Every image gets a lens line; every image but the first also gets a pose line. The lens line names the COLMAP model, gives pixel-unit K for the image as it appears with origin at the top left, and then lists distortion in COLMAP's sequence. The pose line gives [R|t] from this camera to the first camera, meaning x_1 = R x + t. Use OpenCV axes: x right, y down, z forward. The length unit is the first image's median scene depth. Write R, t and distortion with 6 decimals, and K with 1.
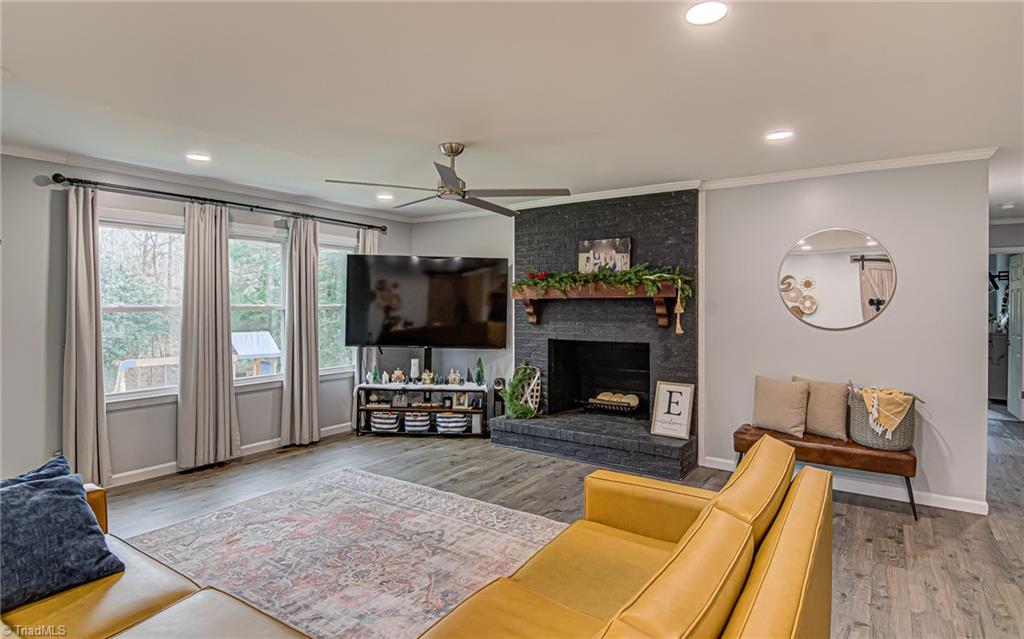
lens RADIAL K [[542.3, 0, 515.3], [0, 542.3, 307.1], [0, 0, 1]] dist [0.004228, -0.018781]
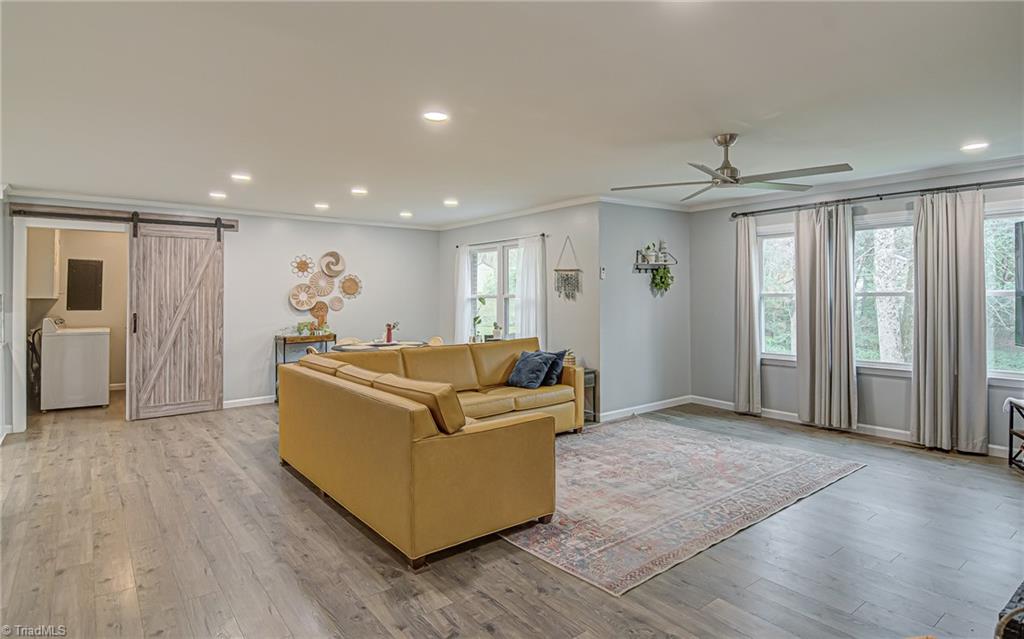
lens RADIAL K [[554.9, 0, 516.8], [0, 554.9, 293.2], [0, 0, 1]] dist [0.003201, -0.017778]
pose [[-0.312935, -0.006421, -0.949753, 0.710328], [-0.005997, 0.999971, -0.004785, 0.008714], [0.949756, 0.004198, -0.312964, 0.660081]]
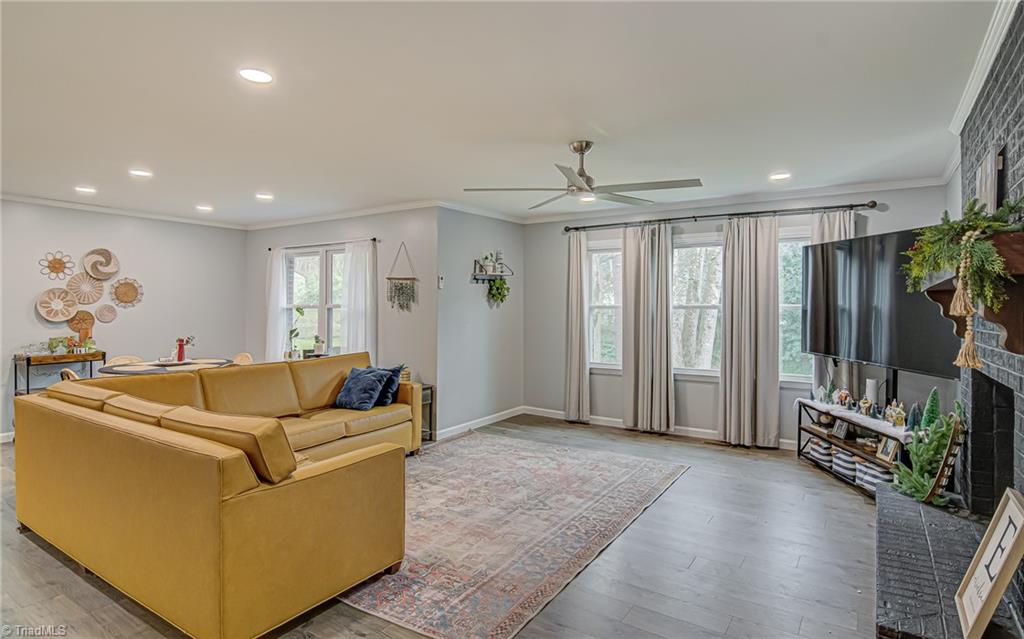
lens RADIAL K [[542.3, 0, 515.3], [0, 542.3, 307.1], [0, 0, 1]] dist [0.004228, -0.018781]
pose [[0.012591, -0.002762, -0.999917, 0.623483], [-0.013729, 0.999901, -0.002935, 0.009505], [0.999826, 0.013764, 0.012552, 0.601134]]
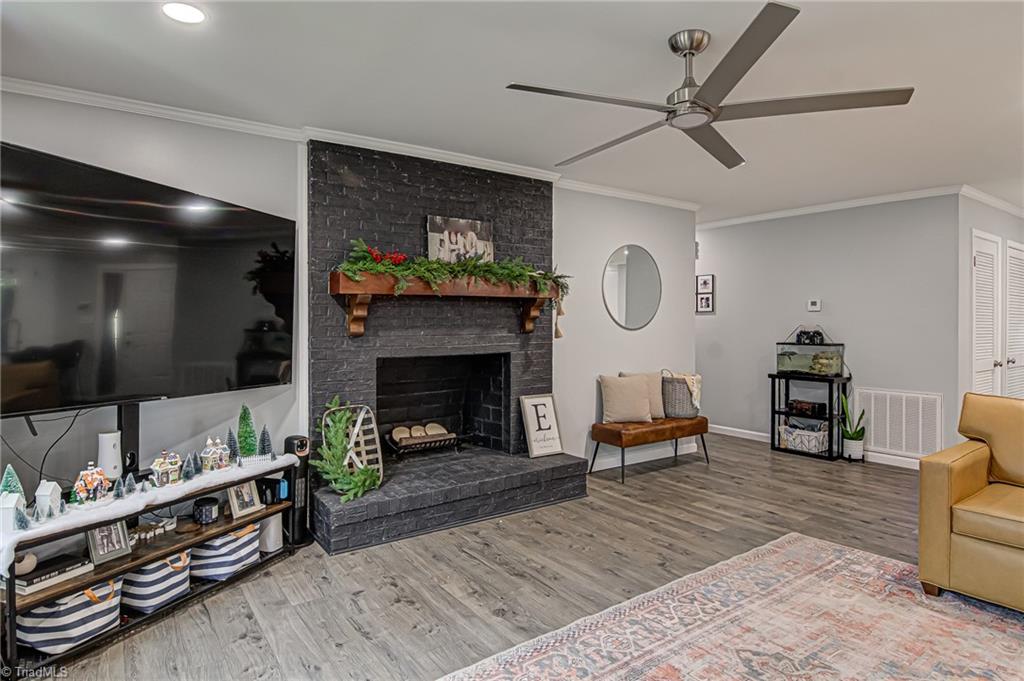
lens RADIAL K [[567.7, 0, 511.7], [0, 567.7, 323.5], [0, 0, 1]] dist [0.002730, -0.017473]
pose [[0.352154, -0.005441, 0.935926, -0.554749], [0.007514, 0.999967, 0.002986, 0.018597], [-0.935912, 0.005981, 0.352183, 0.668184]]
